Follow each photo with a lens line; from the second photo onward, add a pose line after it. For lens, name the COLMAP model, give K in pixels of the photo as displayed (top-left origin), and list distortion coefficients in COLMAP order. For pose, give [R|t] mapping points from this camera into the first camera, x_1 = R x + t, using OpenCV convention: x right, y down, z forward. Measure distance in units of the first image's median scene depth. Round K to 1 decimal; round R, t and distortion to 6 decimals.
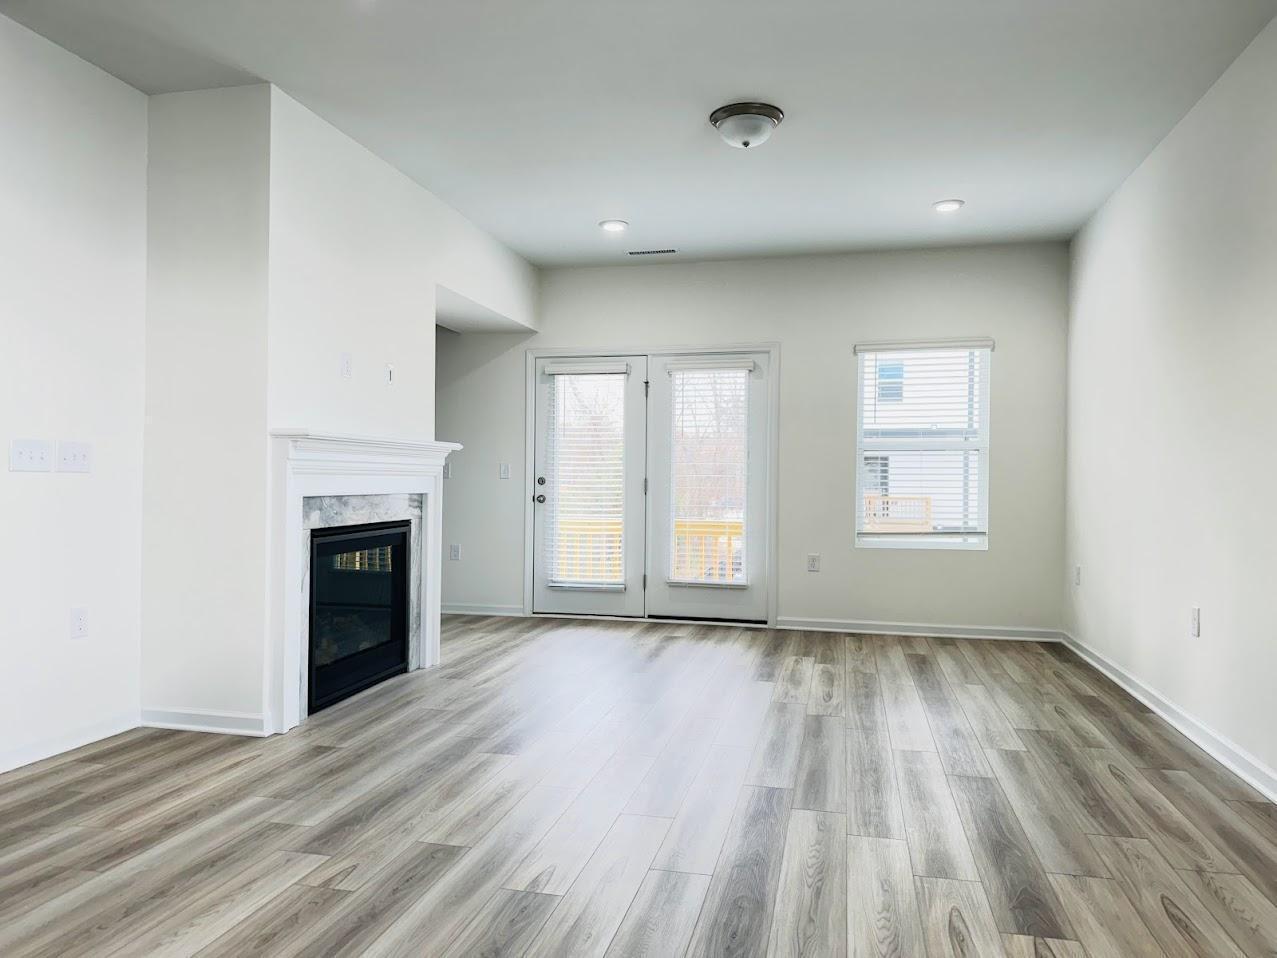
lens RADIAL K [[875.5, 0, 644.5], [0, 875.5, 481.4], [0, 0, 1]] dist [0.030864, -0.004610]
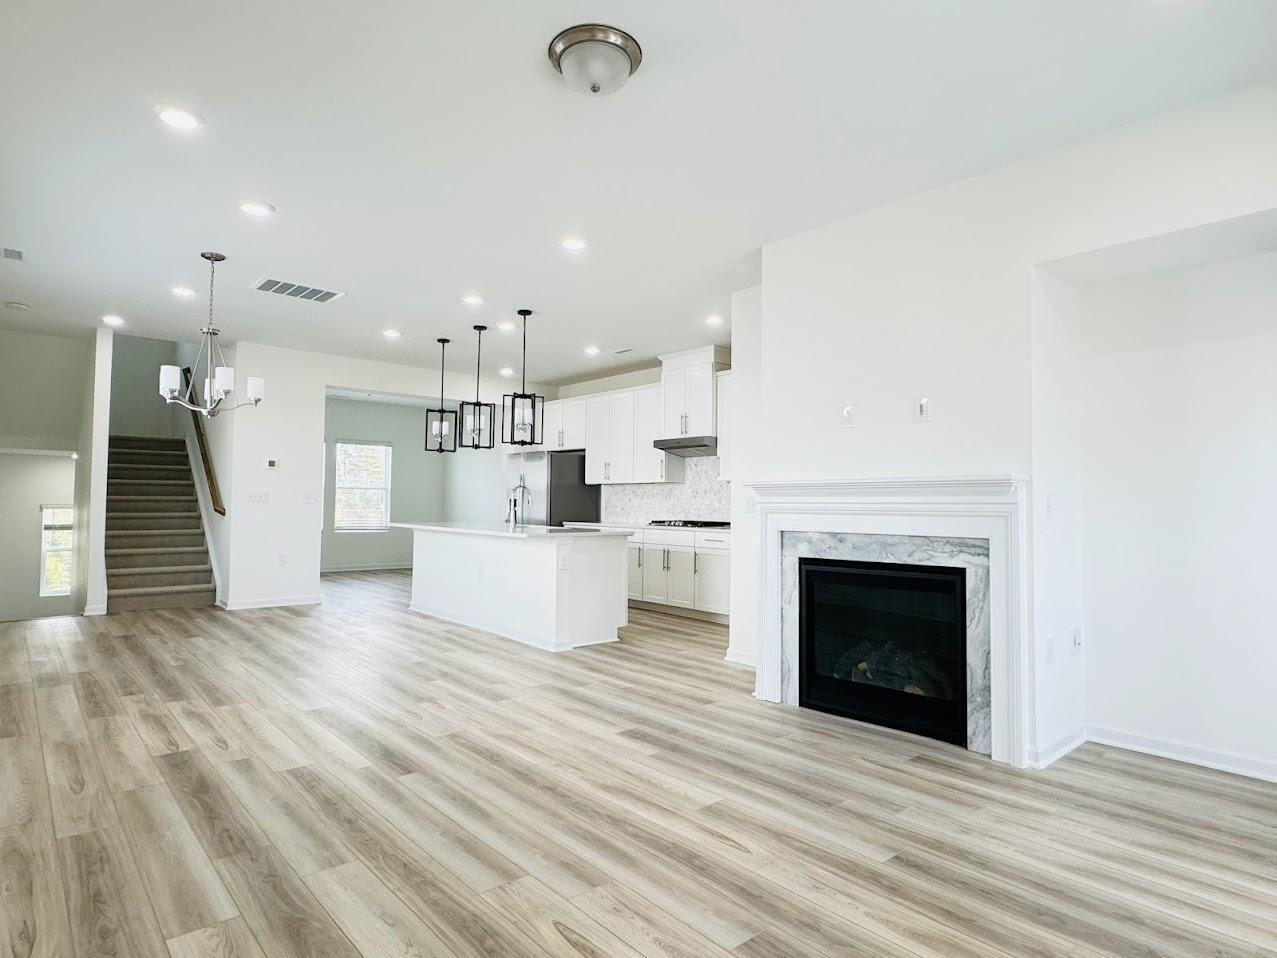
lens RADIAL K [[723.3, 0, 635.7], [0, 723.3, 476.4], [0, 0, 1]] dist [0.029616, -0.001456]
pose [[-0.584633, -0.049122, -0.809810, 0.473080], [-0.014856, 0.998646, -0.049852, -0.004917], [0.811162, -0.017114, -0.584571, 1.101813]]
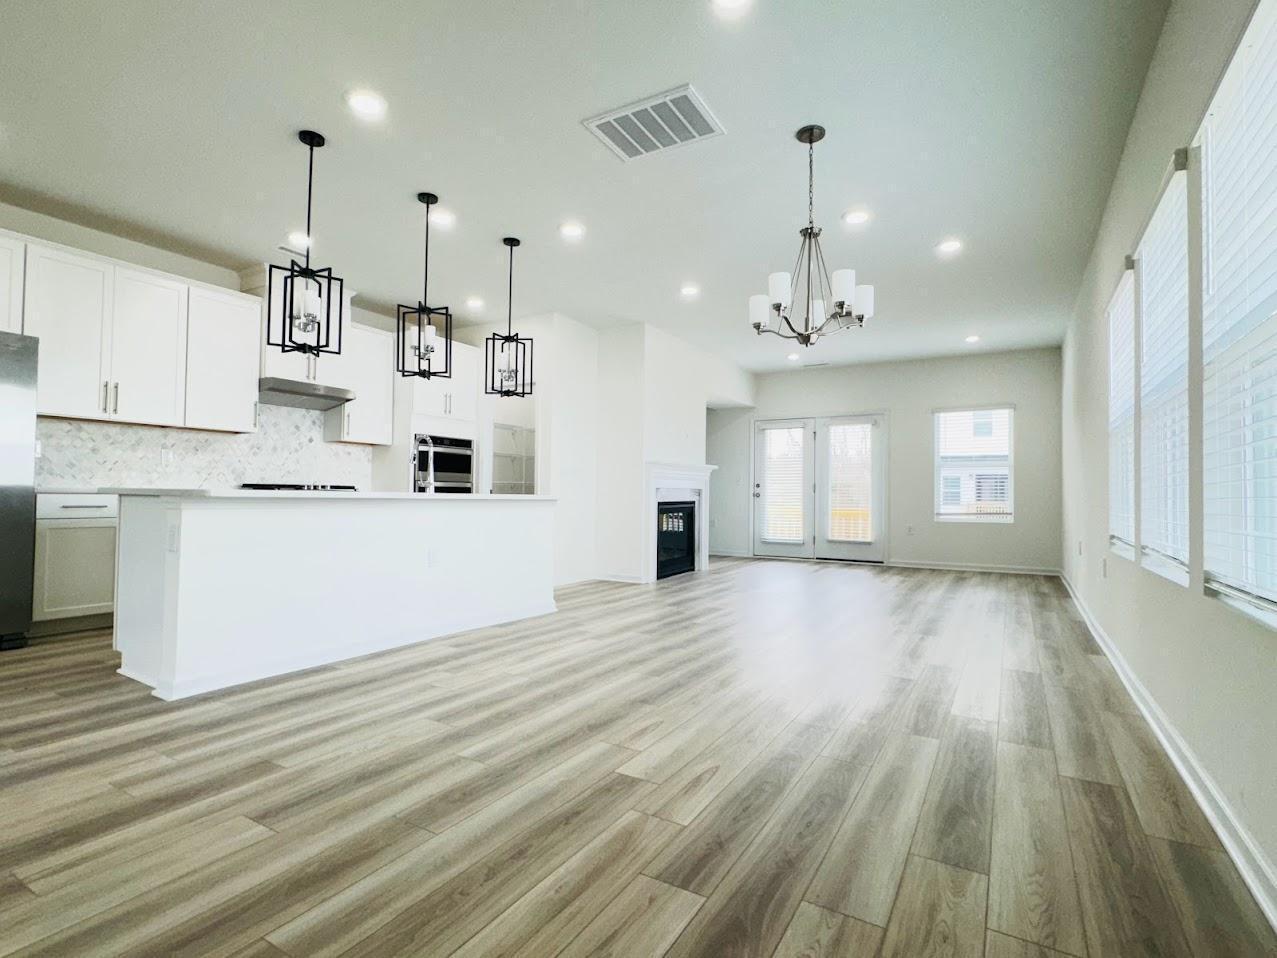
lens RADIAL K [[609.3, 0, 642.8], [0, 609.3, 476.6], [0, 0, 1]] dist [-0.000722, -0.000060]
pose [[0.950092, -0.008863, -0.311845, 0.078384], [-0.001053, 0.999500, -0.031614, 0.029385], [0.311969, 0.030365, 0.949607, -0.458816]]
